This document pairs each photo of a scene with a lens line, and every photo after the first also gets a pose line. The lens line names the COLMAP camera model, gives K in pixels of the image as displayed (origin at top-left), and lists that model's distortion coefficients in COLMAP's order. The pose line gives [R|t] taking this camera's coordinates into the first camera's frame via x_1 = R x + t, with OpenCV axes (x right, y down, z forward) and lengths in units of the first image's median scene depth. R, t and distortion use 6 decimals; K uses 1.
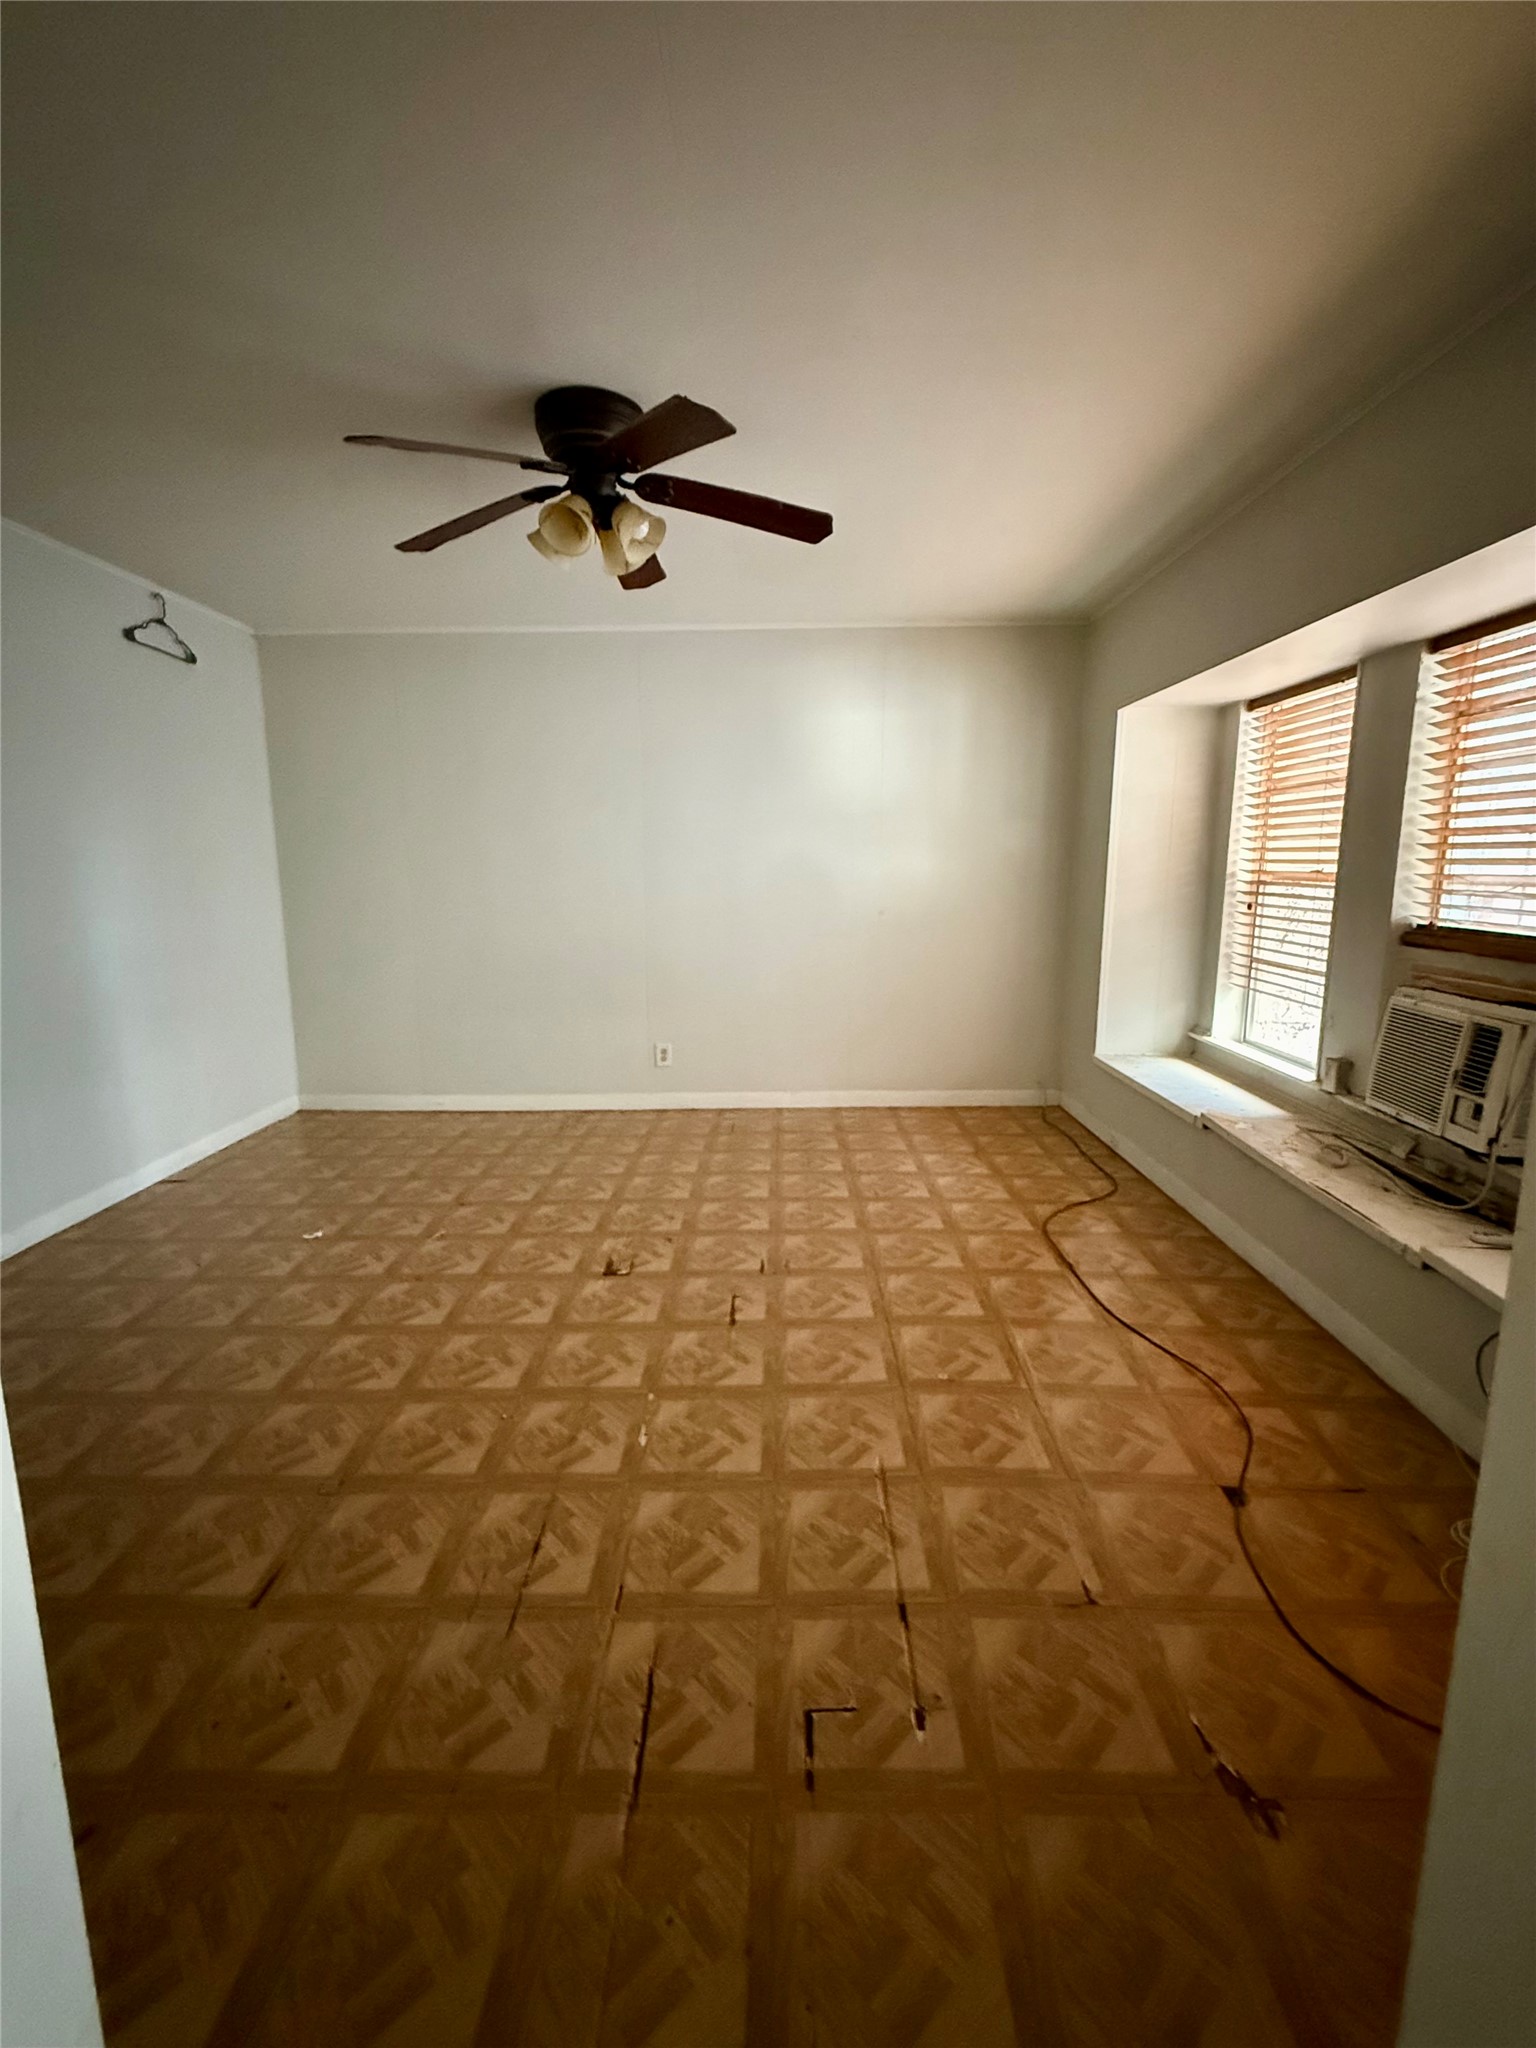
lens RADIAL K [[888.8, 0, 769.0], [0, 888.8, 1015.5], [0, 0, 1]] dist [-0.001083, -0.000082]
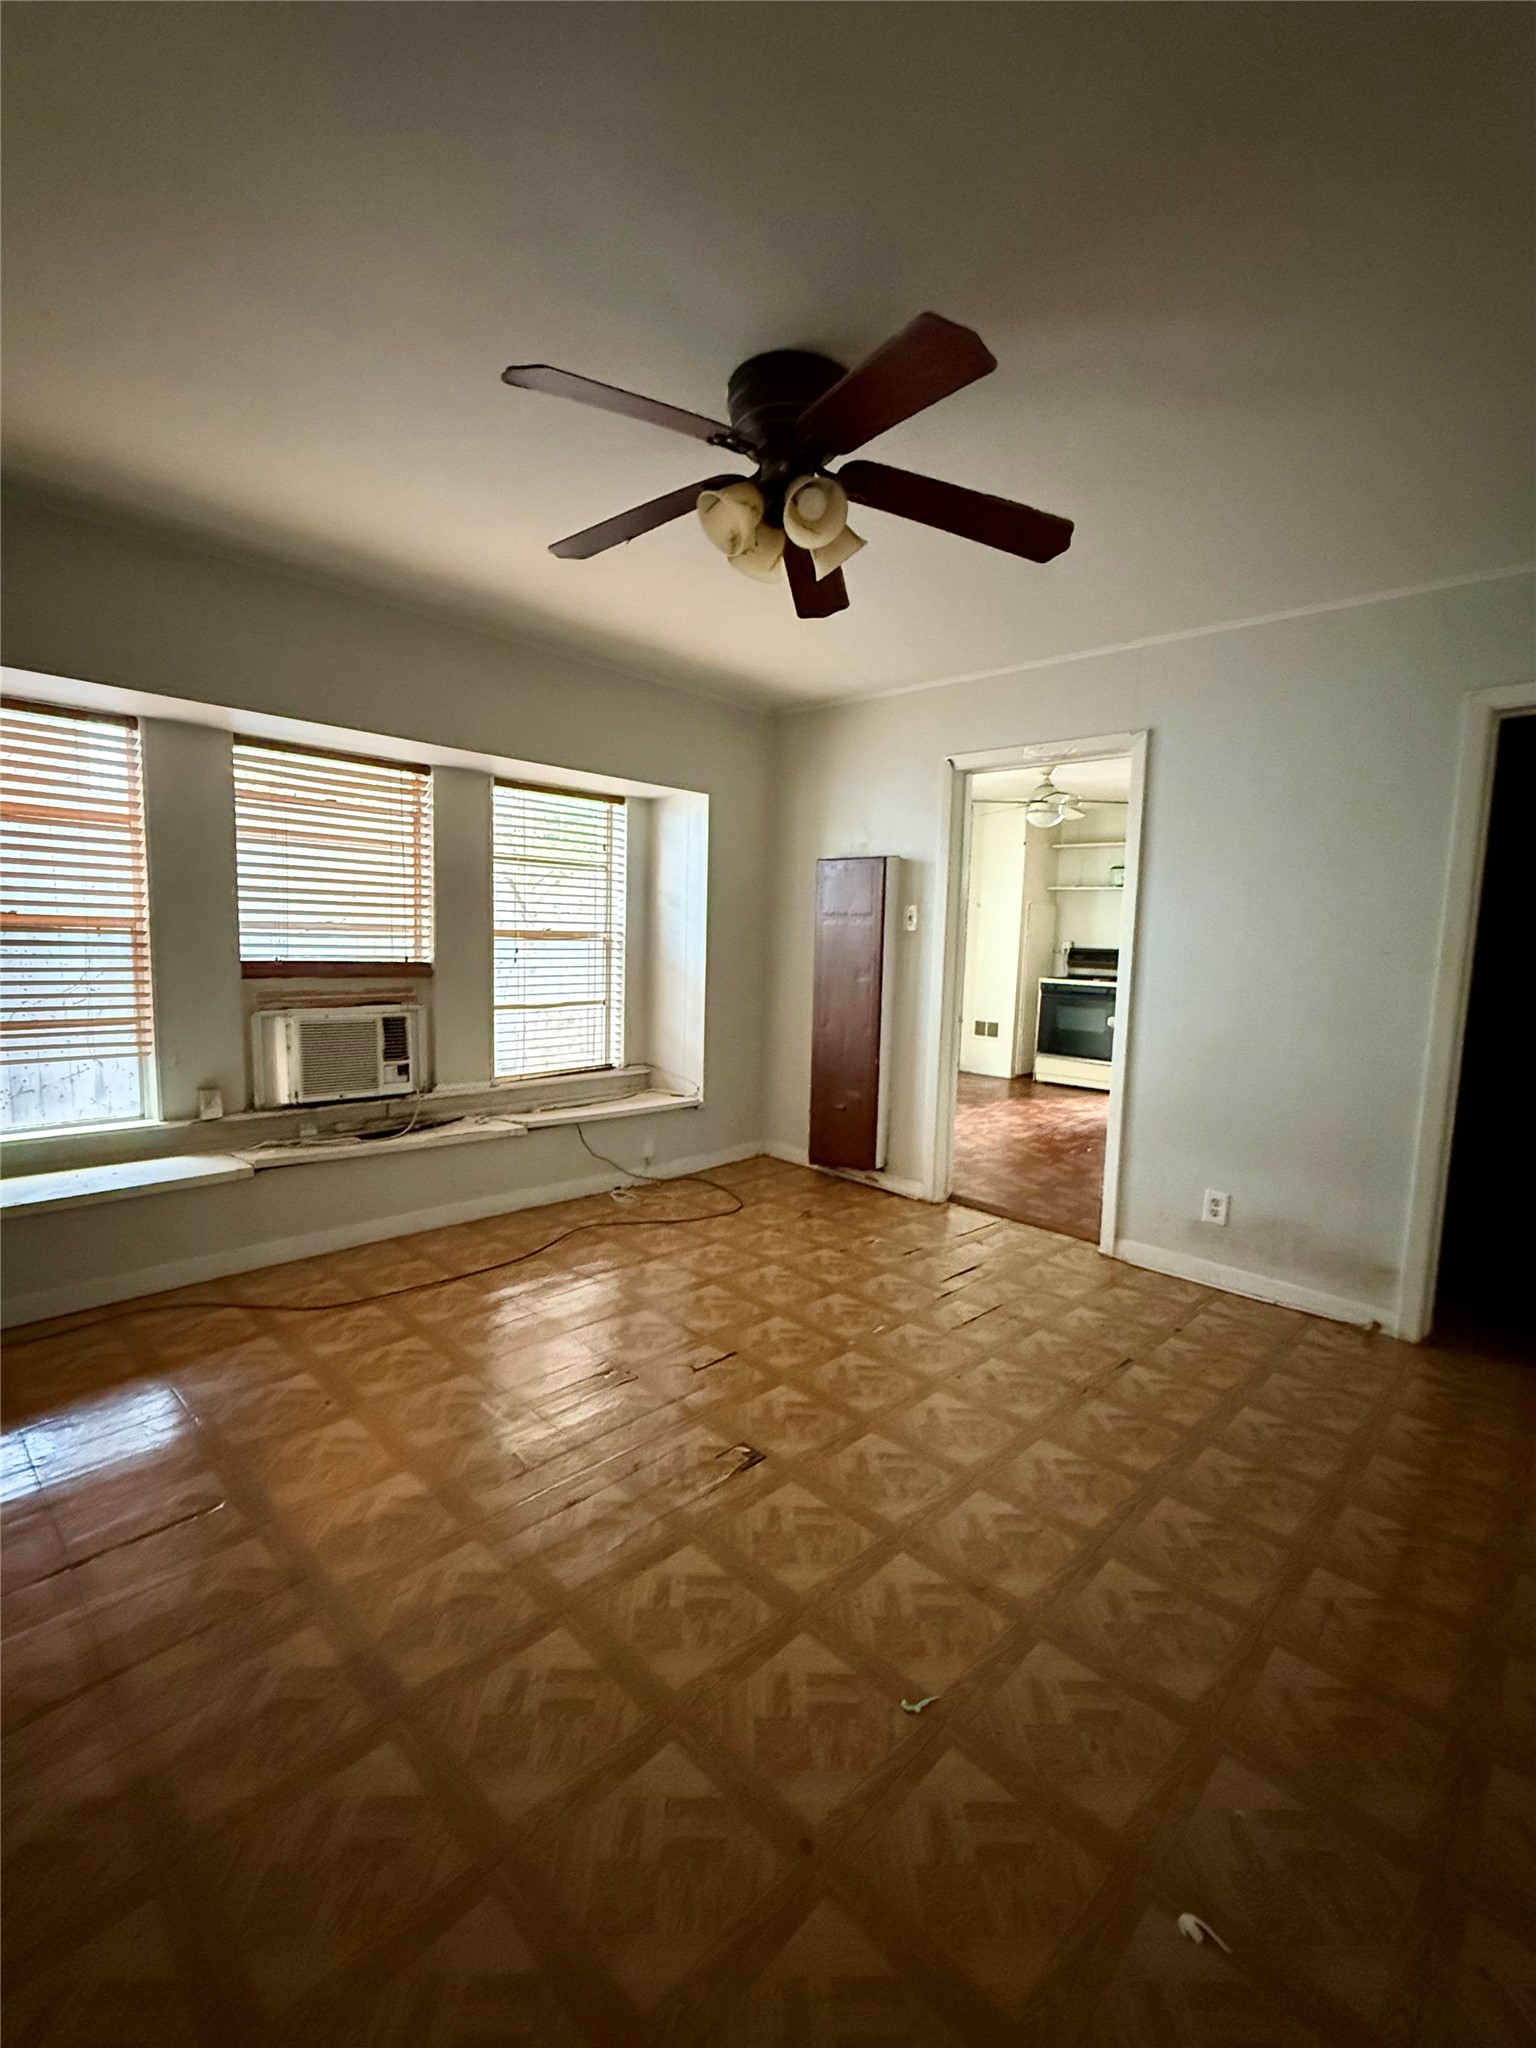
lens RADIAL K [[888.8, 0, 774.3], [0, 888.8, 1029.8], [0, 0, 1]] dist [-0.001083, -0.000082]
pose [[-0.742674, -0.086017, 0.664106, -0.676517], [0.082767, 0.972321, 0.218497, -0.229234], [-0.664519, 0.217238, -0.714998, 1.491071]]
